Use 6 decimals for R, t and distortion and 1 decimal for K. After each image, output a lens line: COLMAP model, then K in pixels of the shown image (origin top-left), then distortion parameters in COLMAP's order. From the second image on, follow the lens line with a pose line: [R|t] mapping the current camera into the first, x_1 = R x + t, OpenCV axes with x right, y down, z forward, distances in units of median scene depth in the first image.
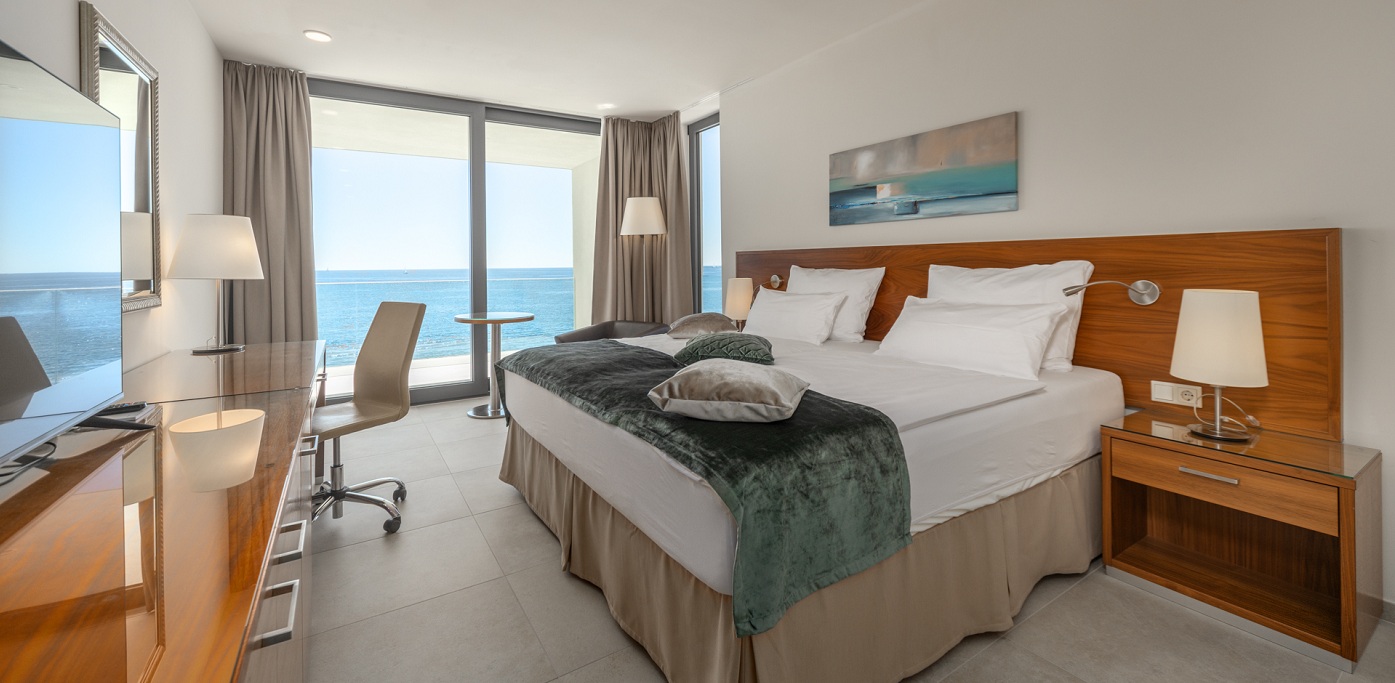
lens RADIAL K [[556.8, 0, 703.2], [0, 556.8, 259.0], [0, 0, 1]] dist [0.001250, 0.000143]
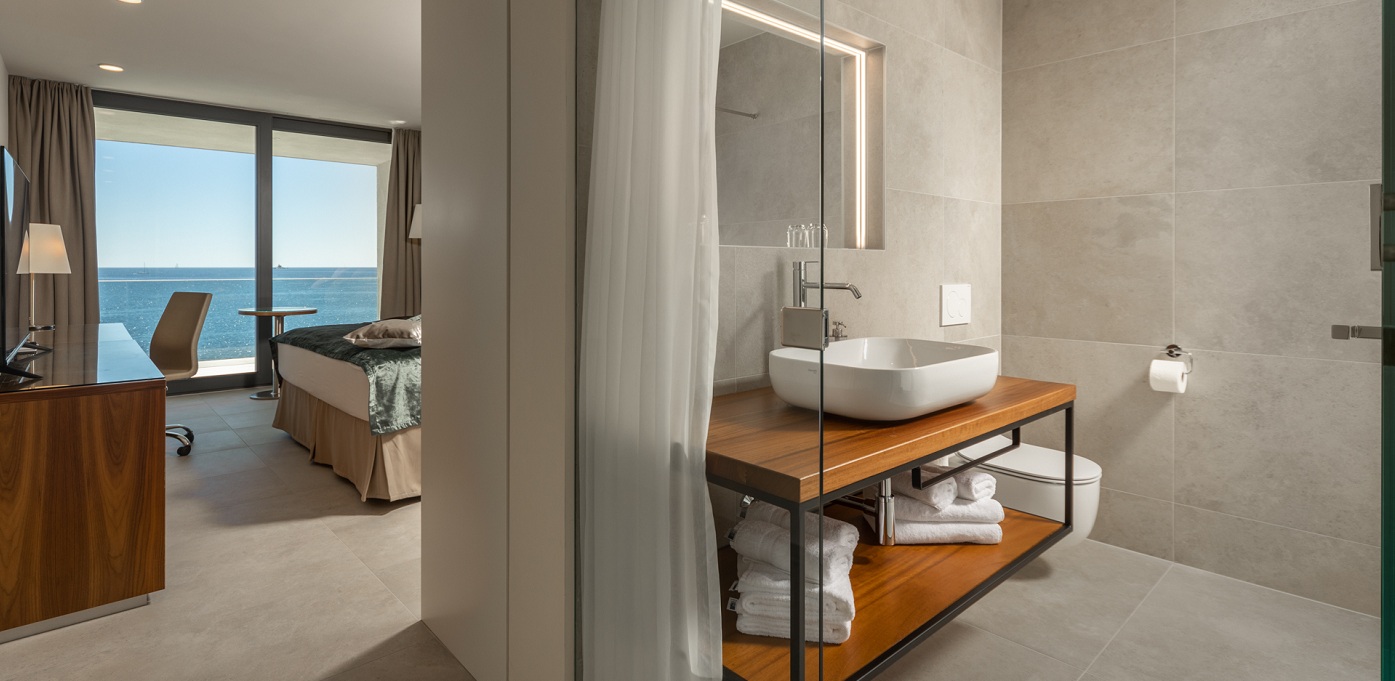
lens RADIAL K [[667.5, 0, 693.5], [0, 667.5, 263.4], [0, 0, 1]] dist [0.000081, -0.000335]
pose [[0.986213, 0.008610, 0.165256, 0.227213], [-0.009584, 0.999941, 0.005097, -0.006217], [-0.165202, -0.006611, 0.986238, -0.465570]]
